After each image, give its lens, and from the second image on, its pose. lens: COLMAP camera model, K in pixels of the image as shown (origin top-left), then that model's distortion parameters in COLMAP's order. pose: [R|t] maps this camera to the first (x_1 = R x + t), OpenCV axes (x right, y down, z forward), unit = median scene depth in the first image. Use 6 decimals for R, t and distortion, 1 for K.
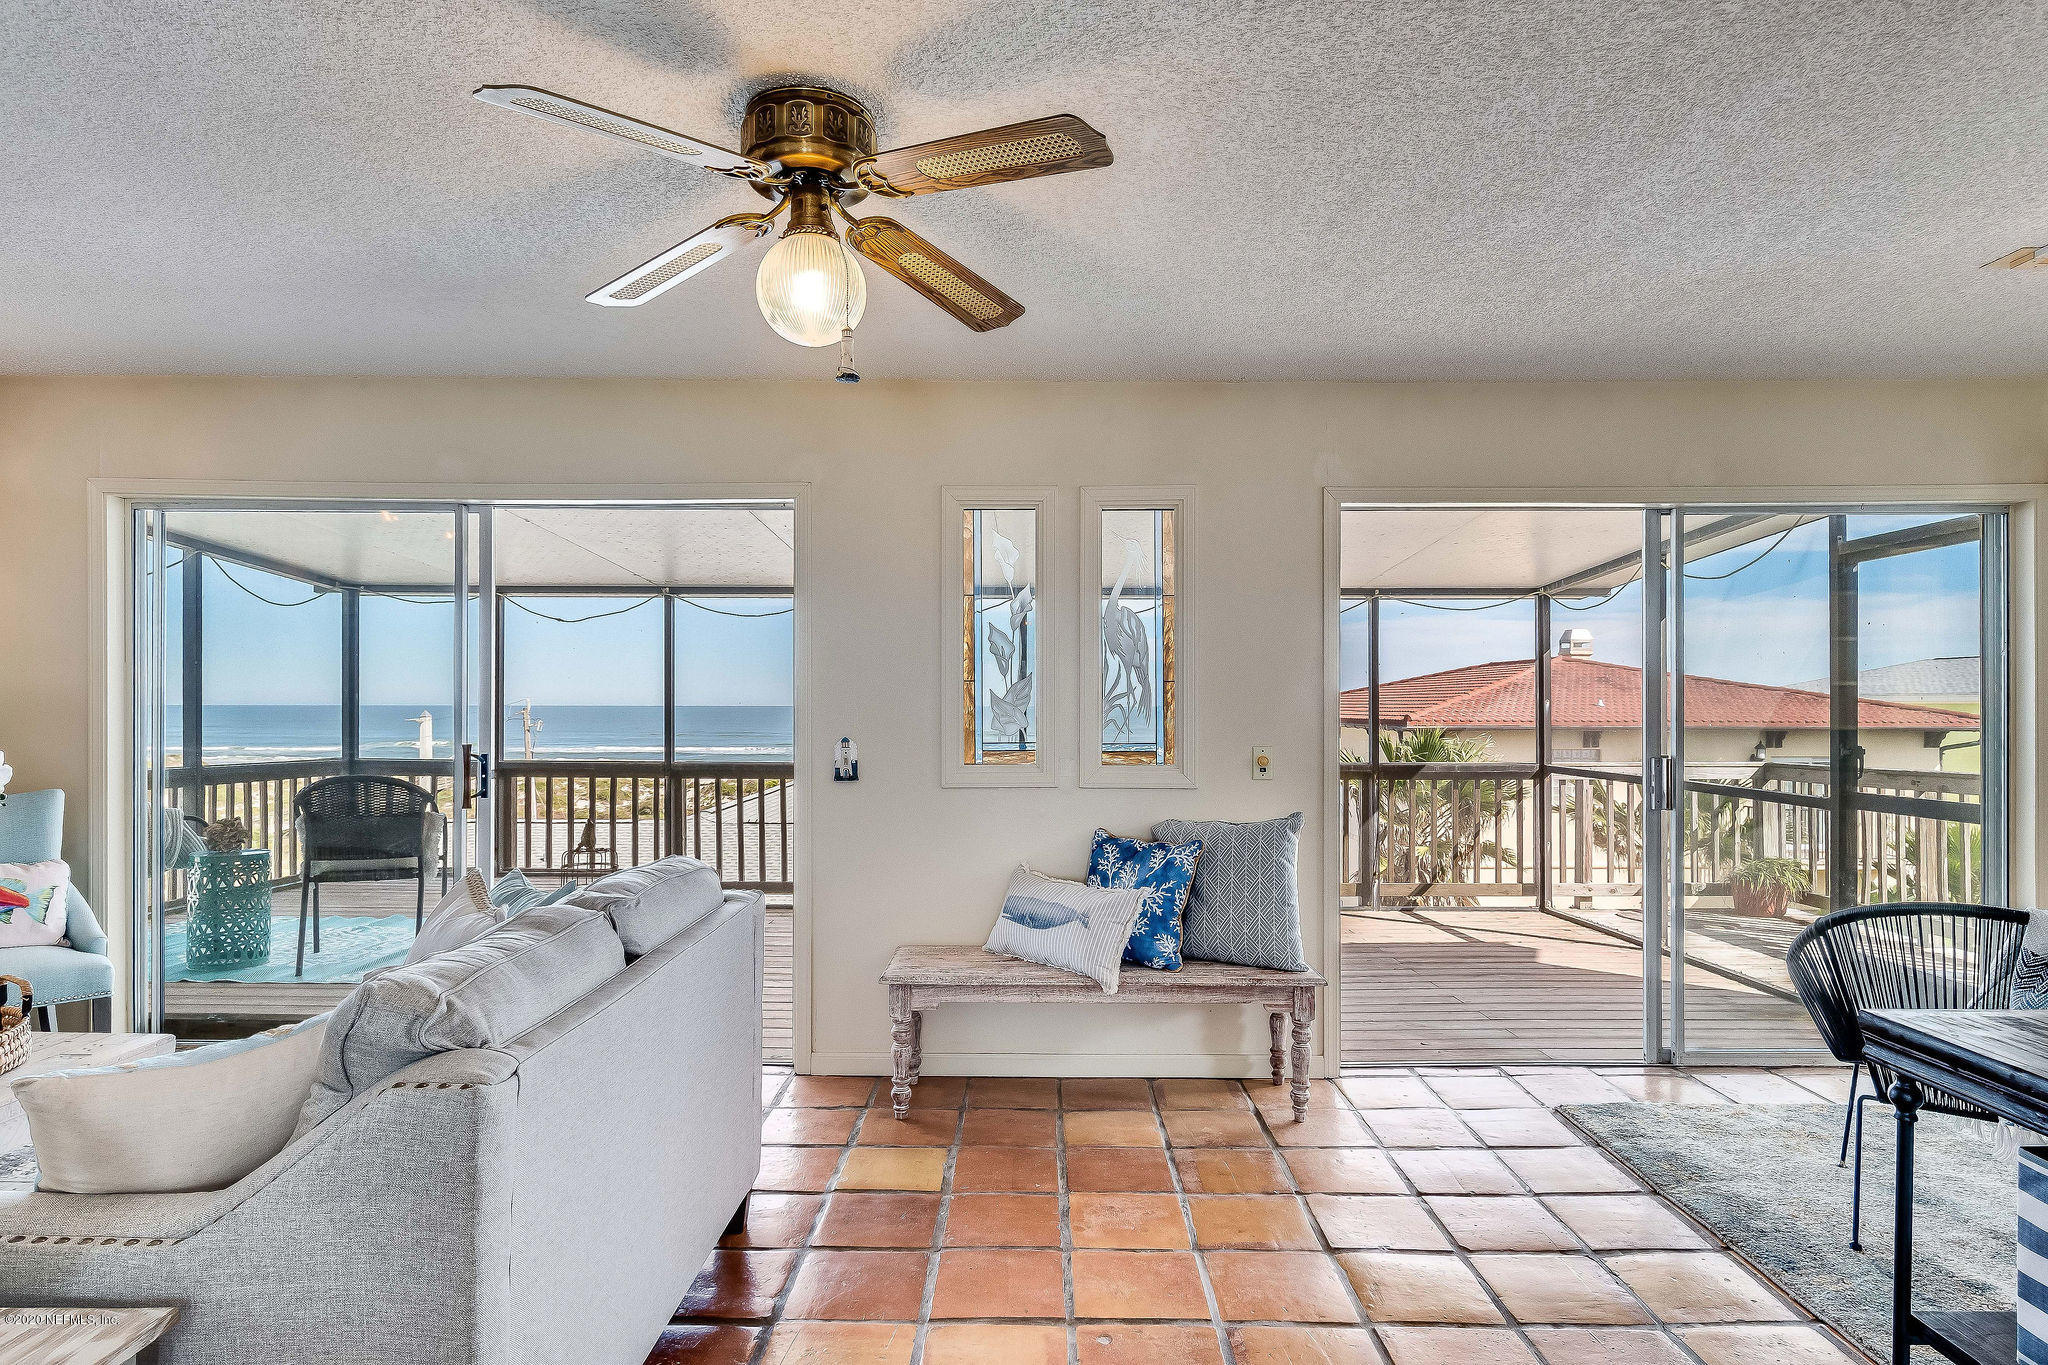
lens RADIAL K [[1076.8, 0, 1033.7], [0, 1076.8, 704.6], [0, 0, 1]] dist [-0.016197, -0.000435]
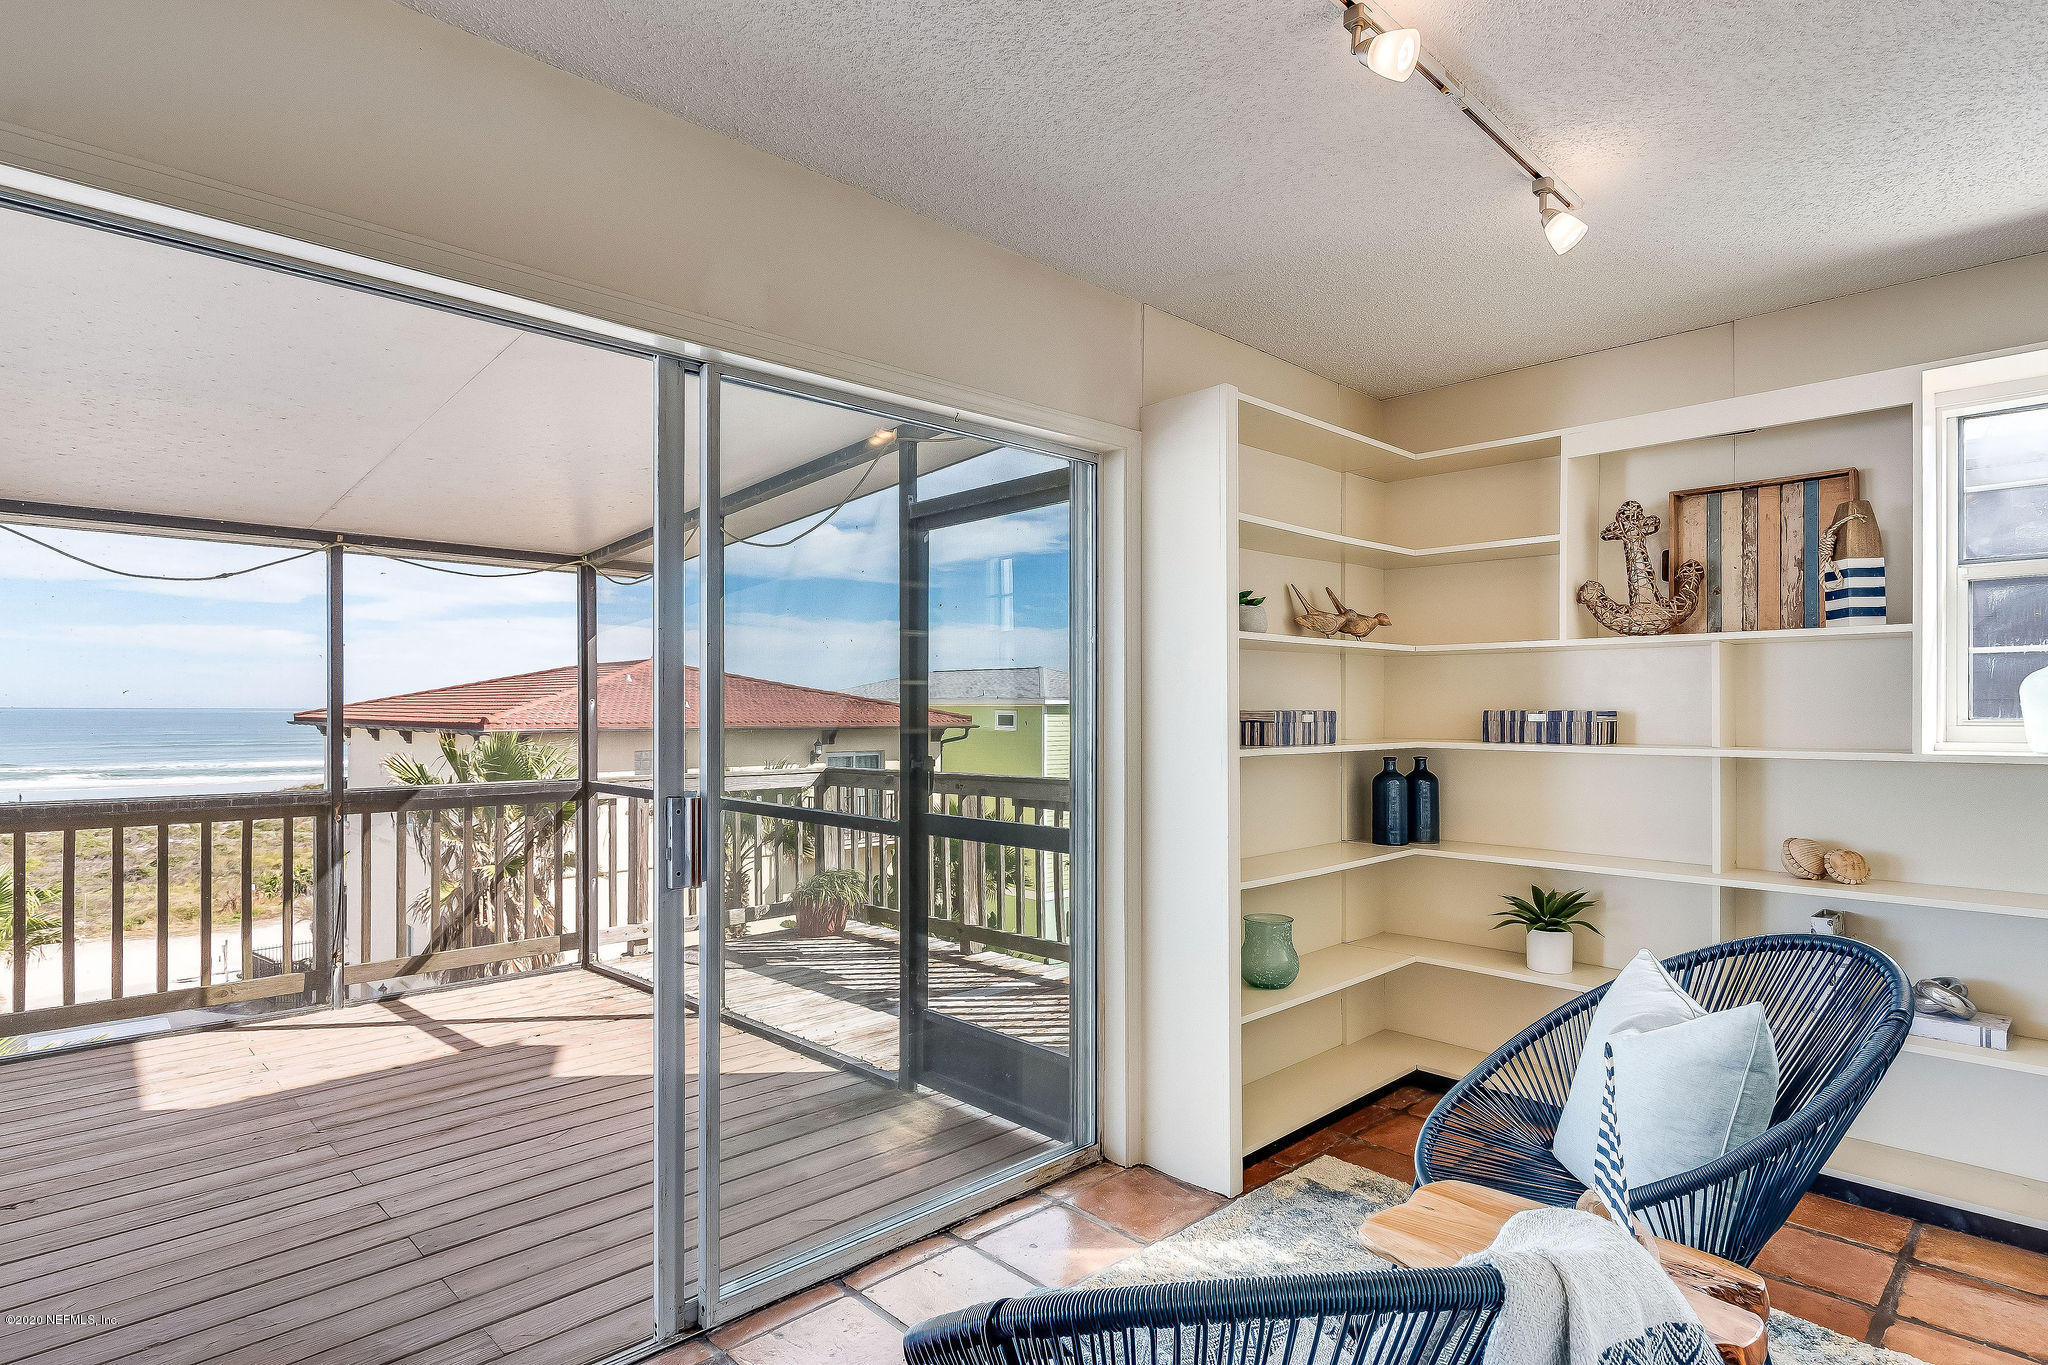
lens RADIAL K [[1076.8, 0, 1033.7], [0, 1076.8, 704.6], [0, 0, 1]] dist [-0.016197, -0.000435]
pose [[0.700162, 0.003240, 0.713977, 0.148776], [-0.002000, 0.999995, -0.002577, 0.001026], [-0.713981, 0.000376, 0.700165, 0.224929]]
